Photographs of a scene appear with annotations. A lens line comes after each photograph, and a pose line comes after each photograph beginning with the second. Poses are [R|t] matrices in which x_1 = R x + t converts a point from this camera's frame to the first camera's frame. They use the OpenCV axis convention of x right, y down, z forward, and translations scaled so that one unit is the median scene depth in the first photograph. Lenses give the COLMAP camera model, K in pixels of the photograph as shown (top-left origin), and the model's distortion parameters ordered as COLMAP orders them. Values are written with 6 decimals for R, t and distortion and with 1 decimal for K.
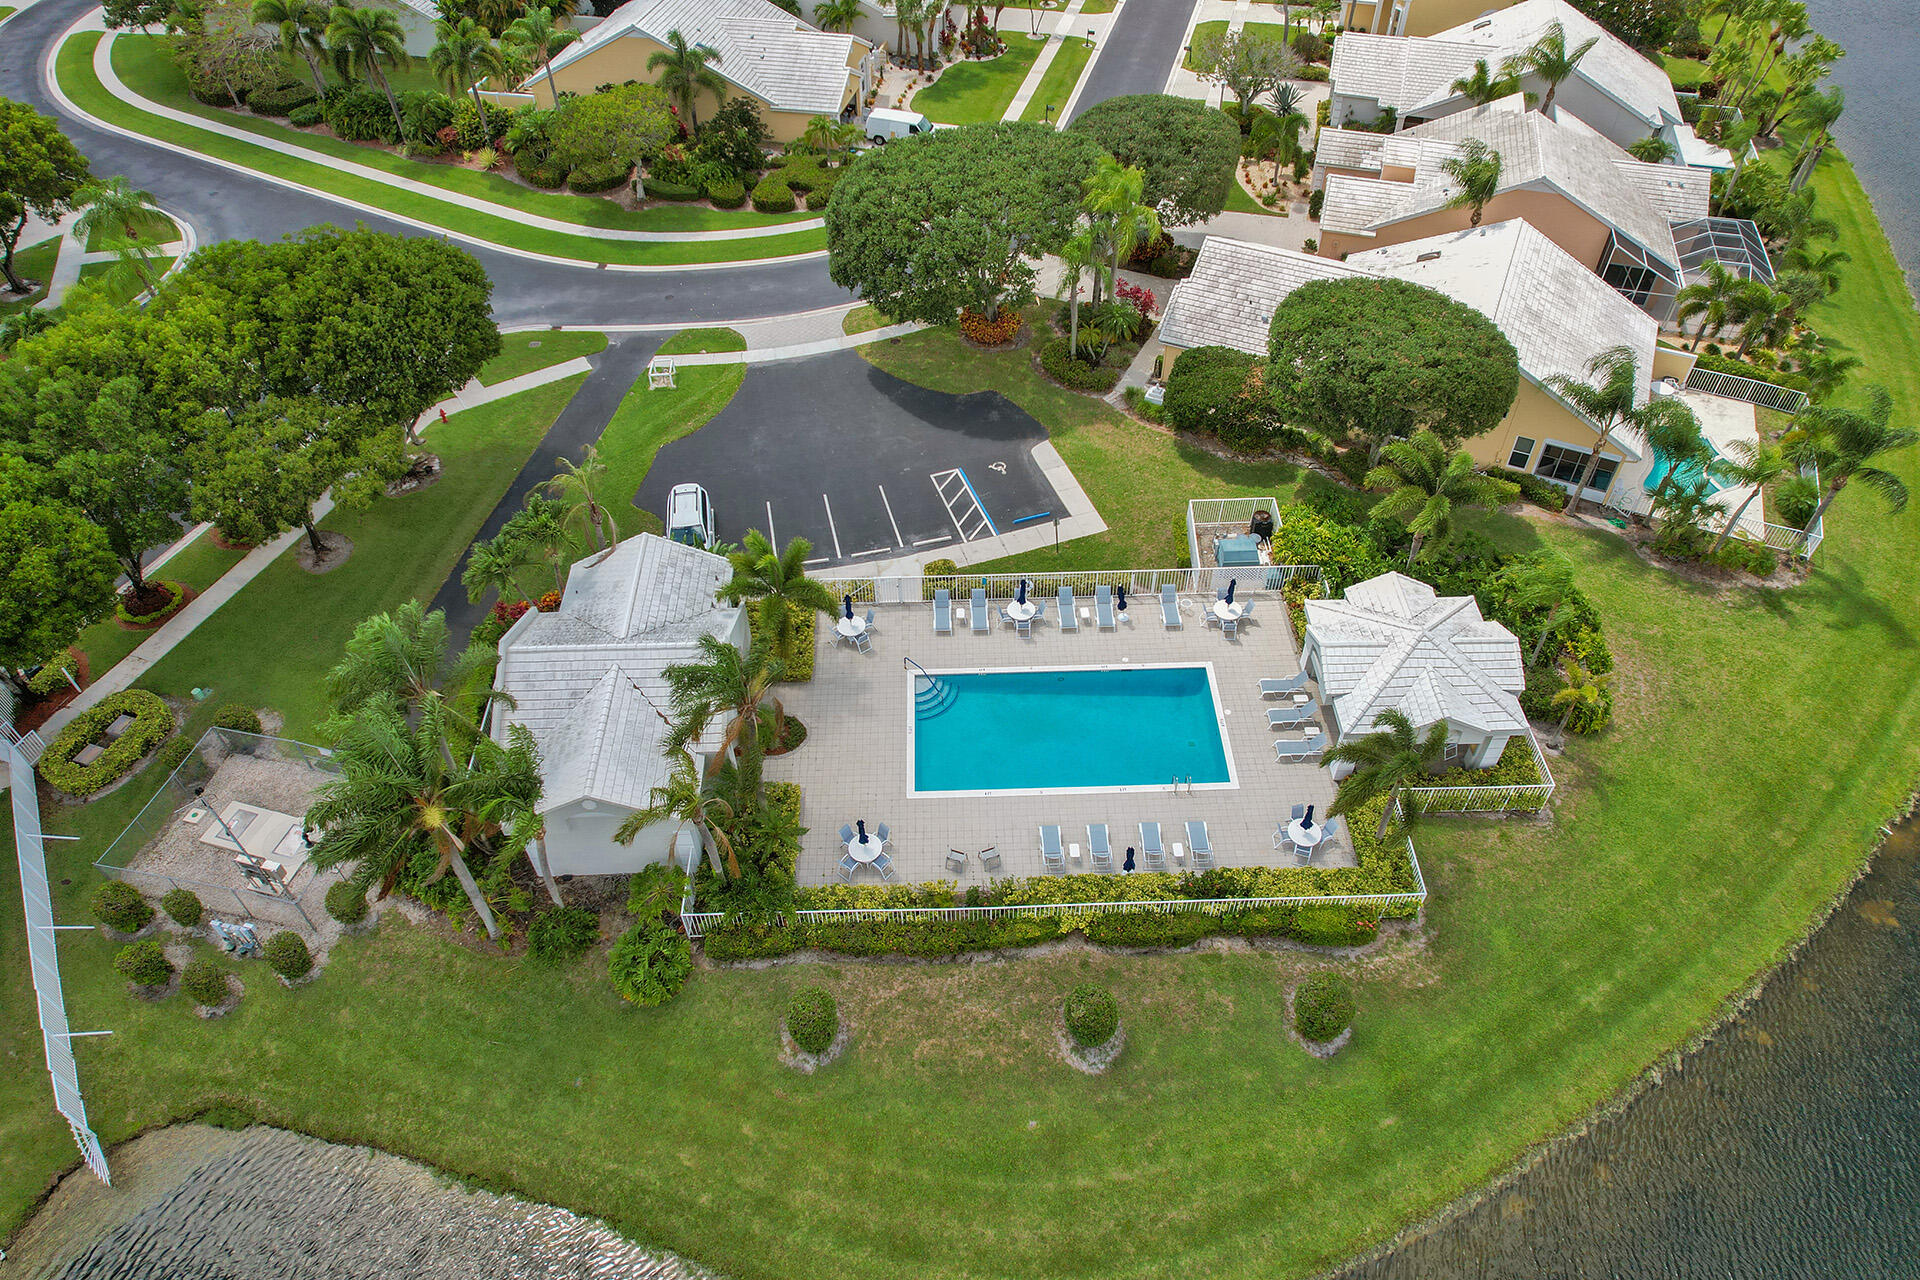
lens RADIAL K [[1246.6, 0, 961.5], [0, 1246.6, 630.3], [0, 0, 1]] dist [-0.072529, 0.065616]
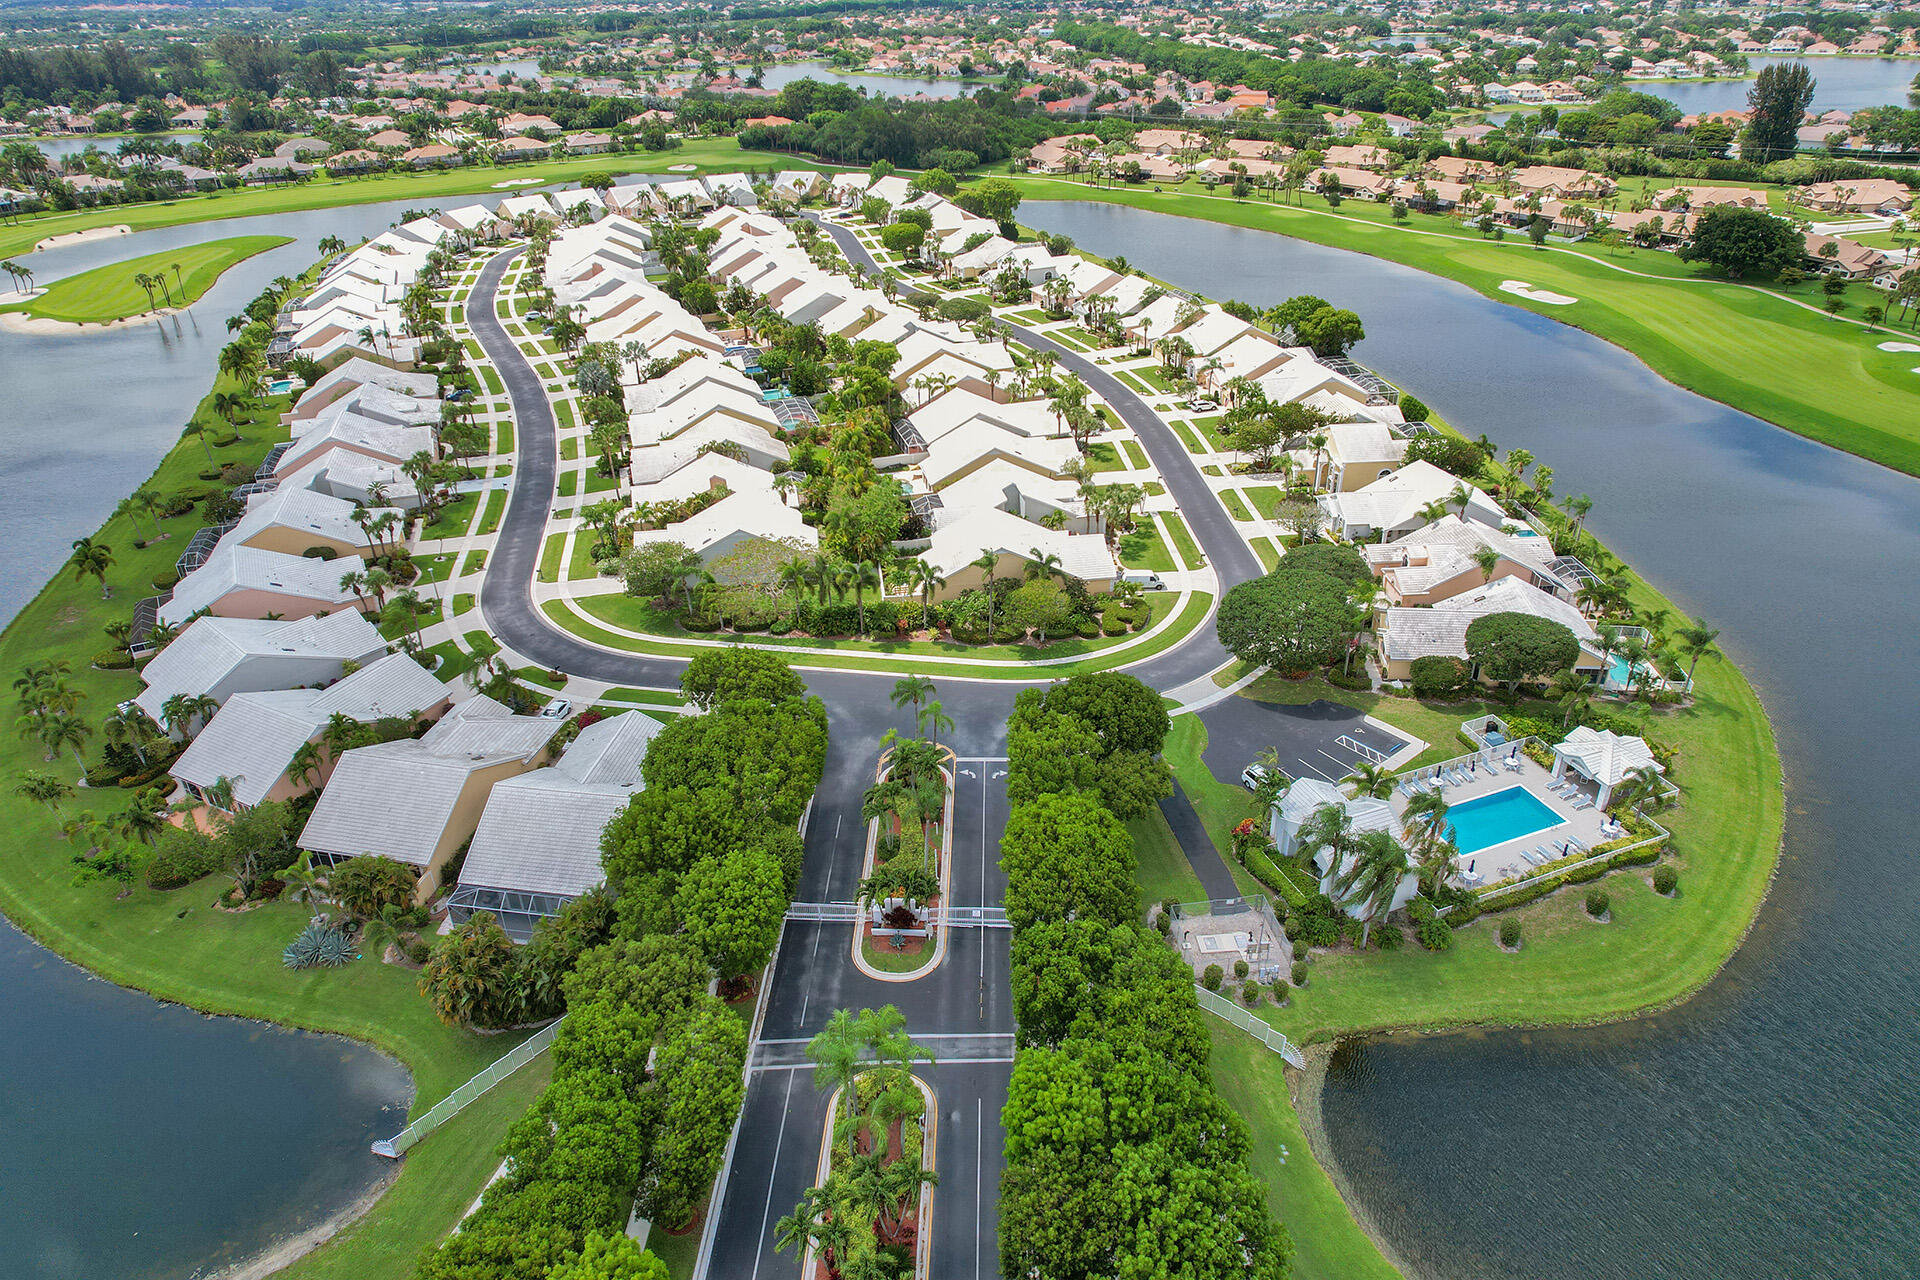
lens RADIAL K [[1246.6, 0, 961.5], [0, 1246.6, 630.3], [0, 0, 1]] dist [-0.072529, 0.065616]
pose [[0.940812, -0.169945, 0.293242, -1.191117], [0.248470, 0.934275, -0.255722, 0.074965], [-0.230510, 0.313448, 0.921203, -0.801580]]
